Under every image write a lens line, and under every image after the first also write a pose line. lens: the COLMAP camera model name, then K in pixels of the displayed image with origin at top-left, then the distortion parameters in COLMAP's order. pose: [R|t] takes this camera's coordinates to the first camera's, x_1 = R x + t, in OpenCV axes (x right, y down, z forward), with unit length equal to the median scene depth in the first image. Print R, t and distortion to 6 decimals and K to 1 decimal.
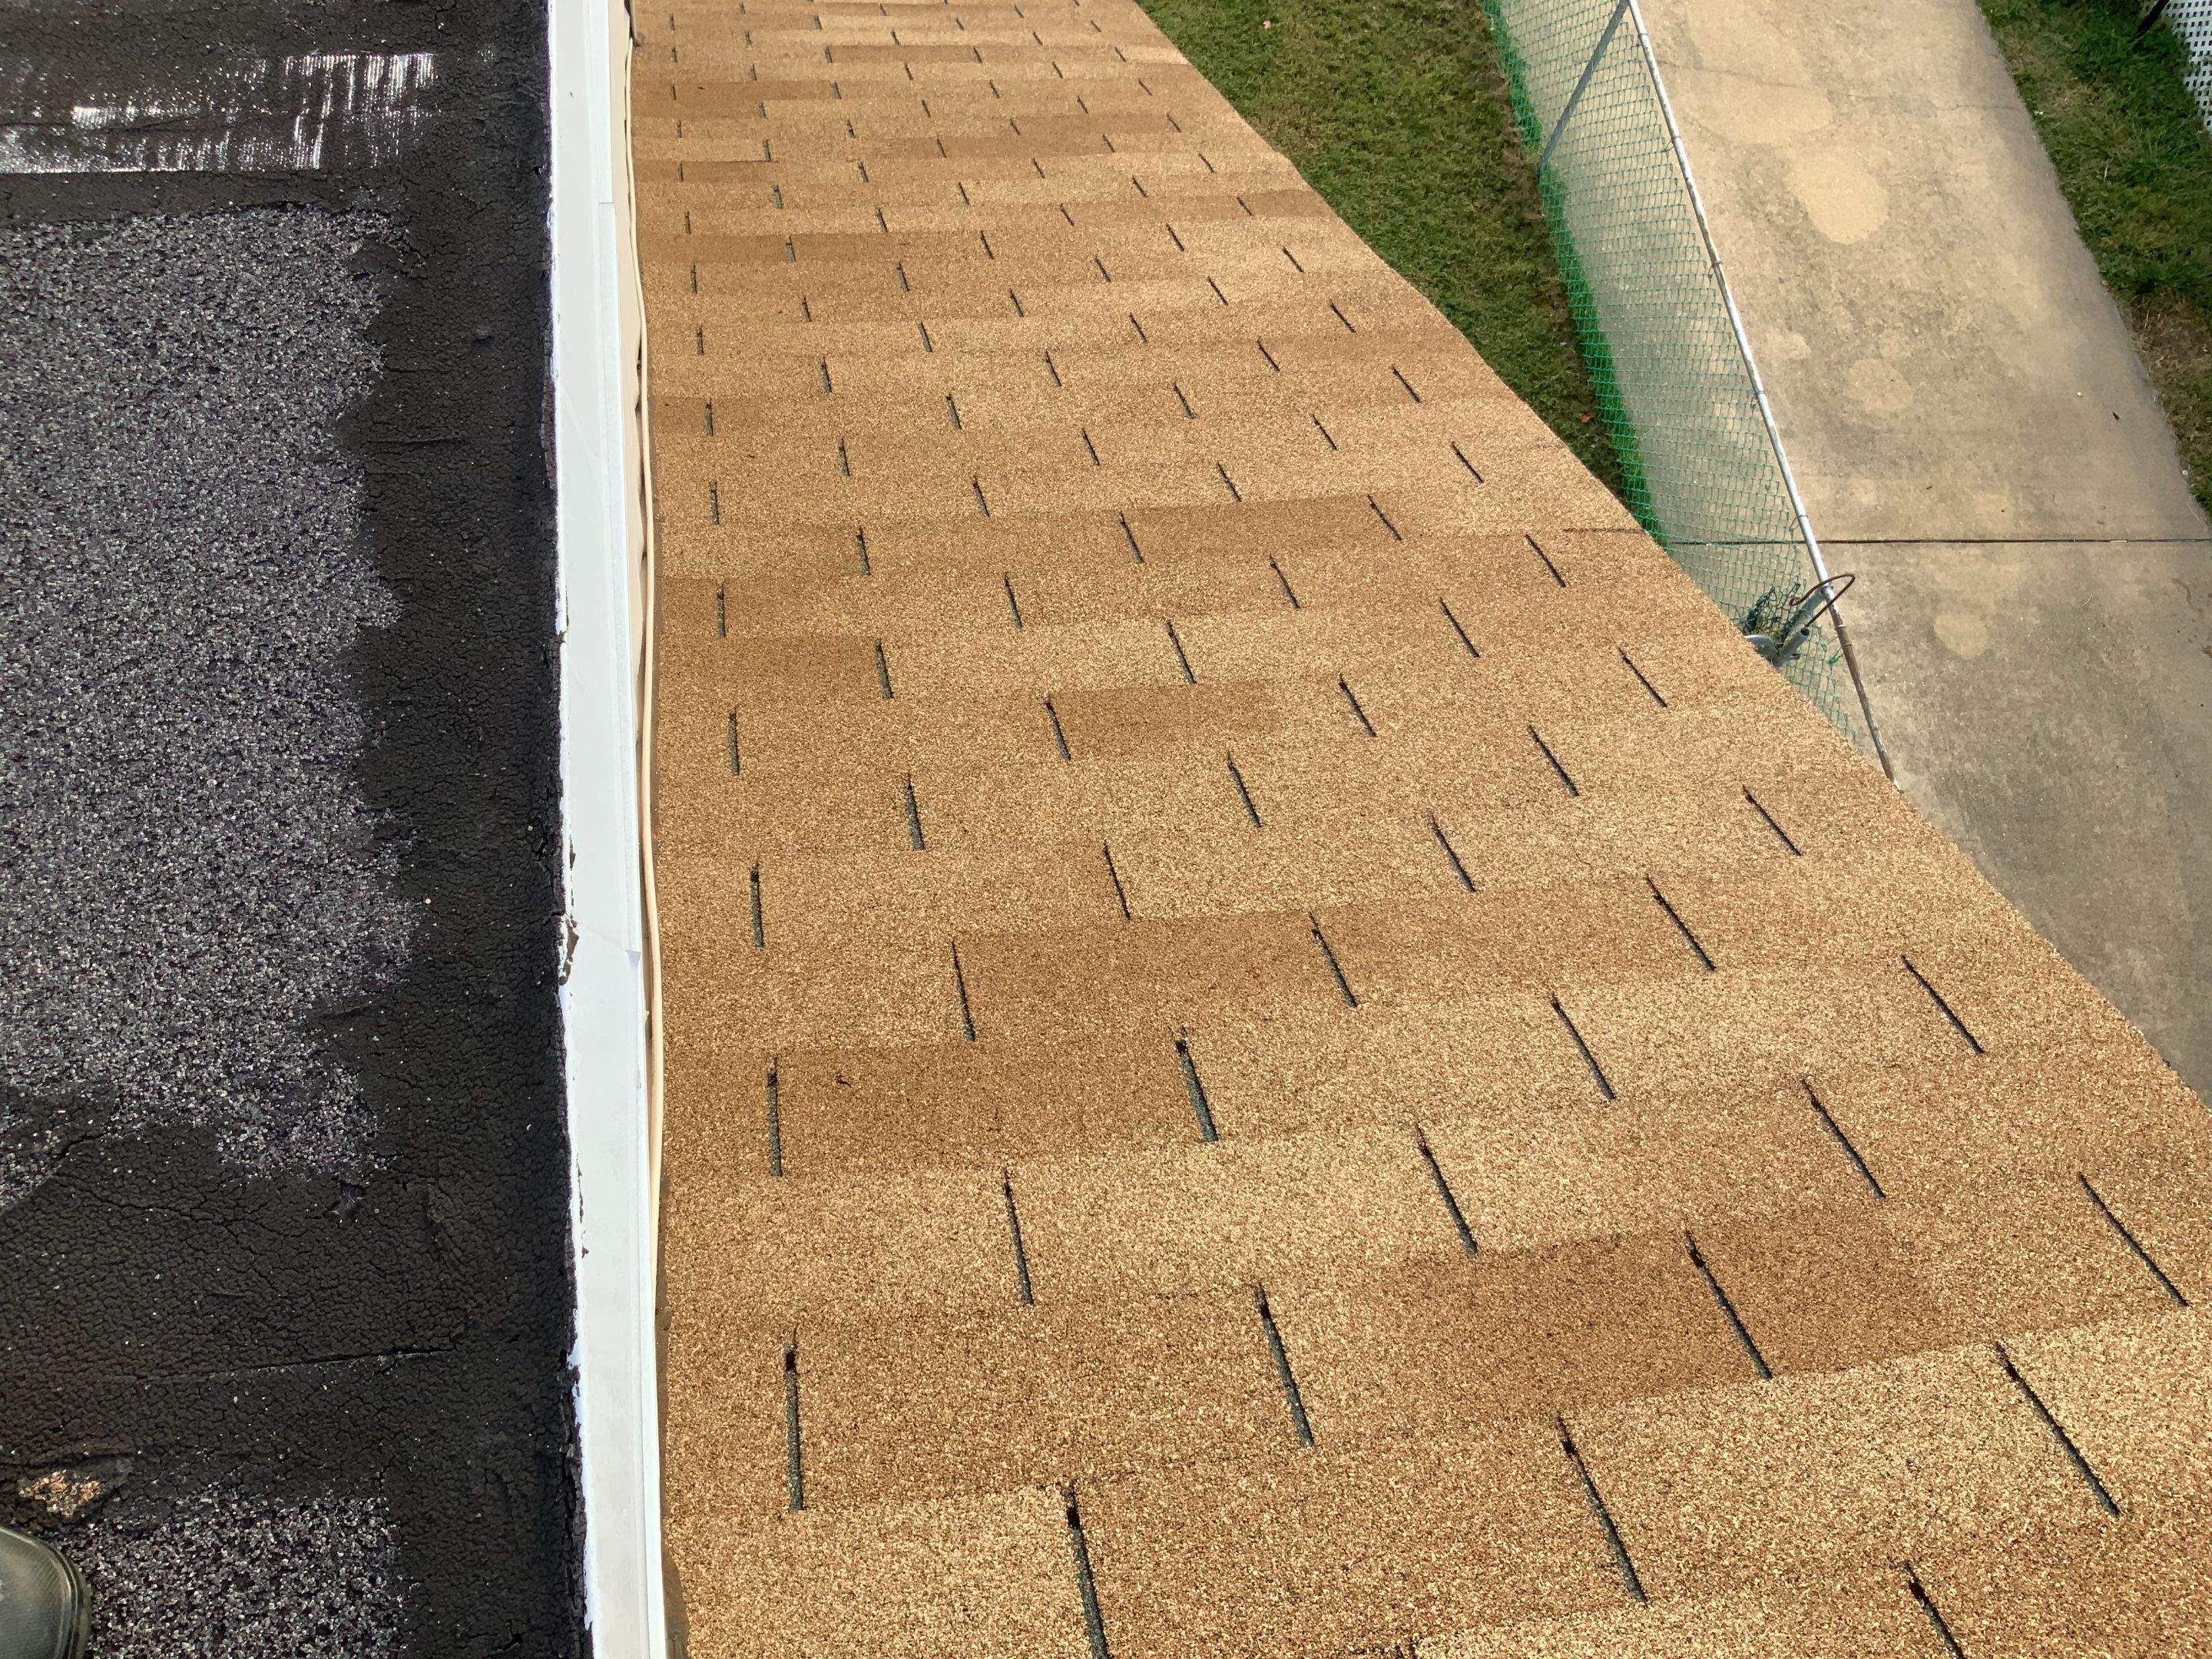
lens RADIAL K [[1877.8, 0, 1073.9], [0, 1877.8, 768.6], [0, 0, 1]] dist [0.037788, -0.067216]
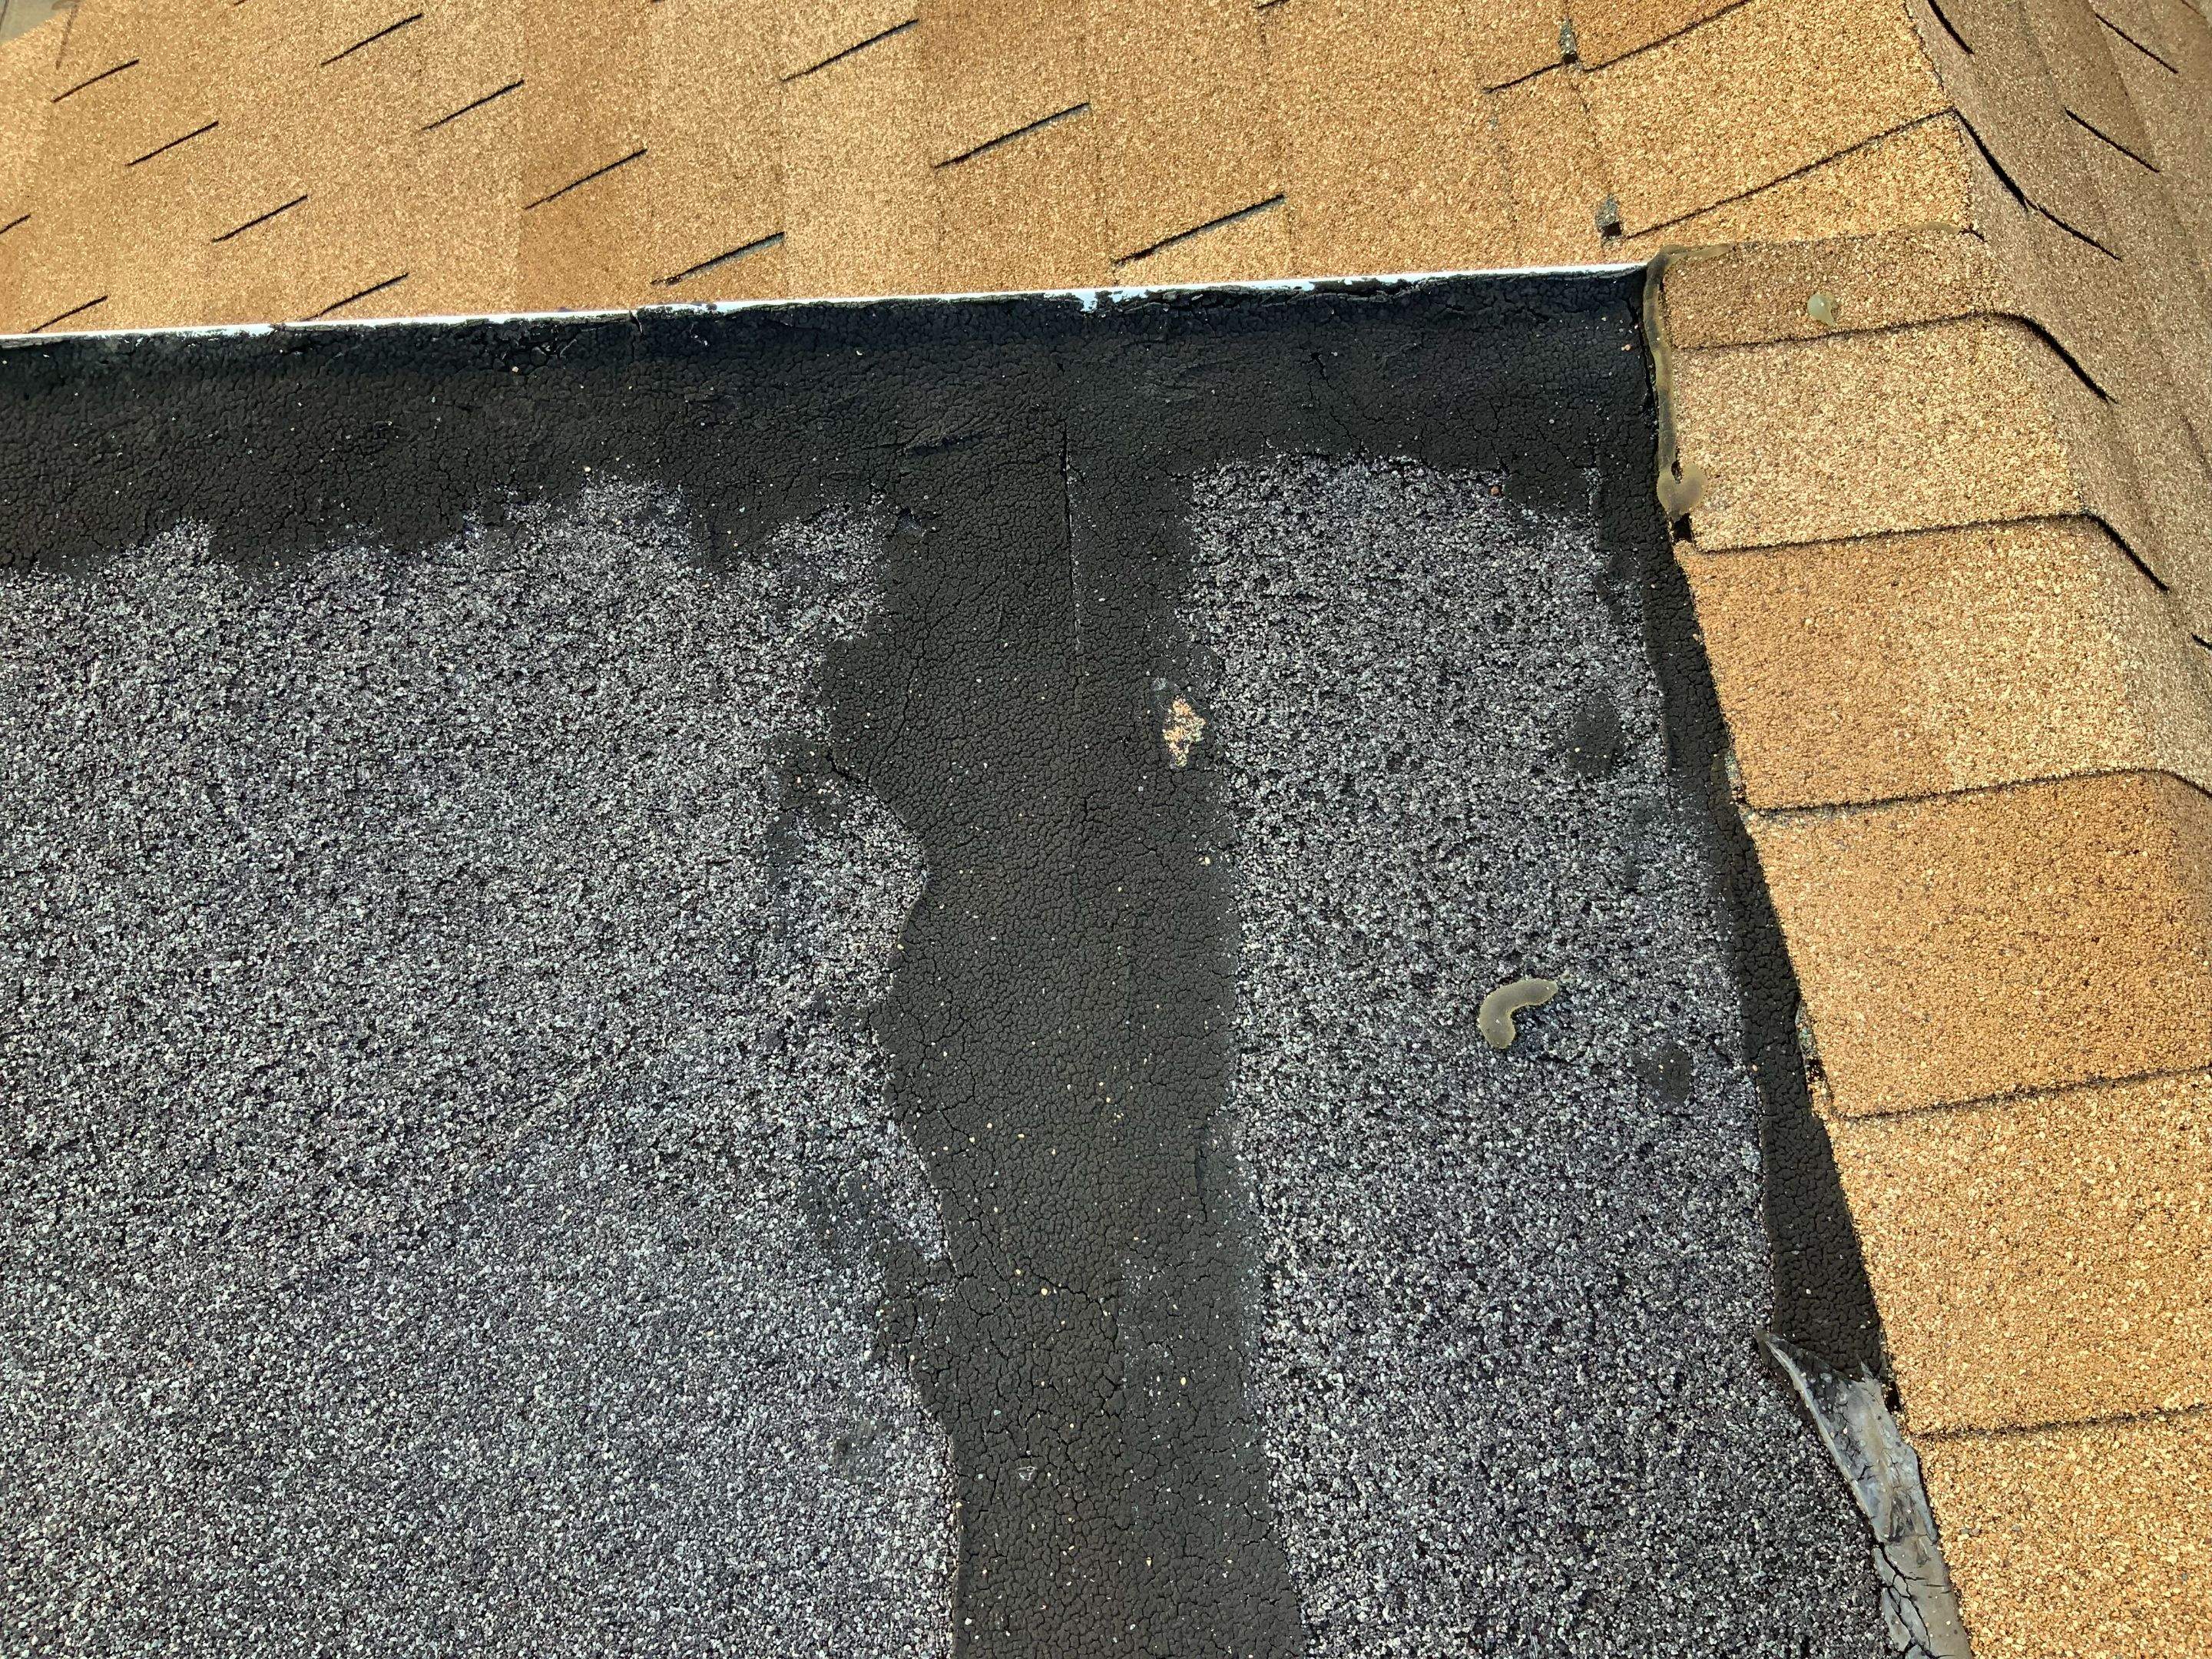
lens RADIAL K [[1877.8, 0, 1120.6], [0, 1877.8, 824.0], [0, 0, 1]] dist [0.037788, -0.067216]
pose [[0.054929, -0.953099, 0.297634, -0.763471], [0.854814, 0.198937, 0.479288, -0.112927], [-0.516019, 0.228095, 0.825650, 0.147256]]
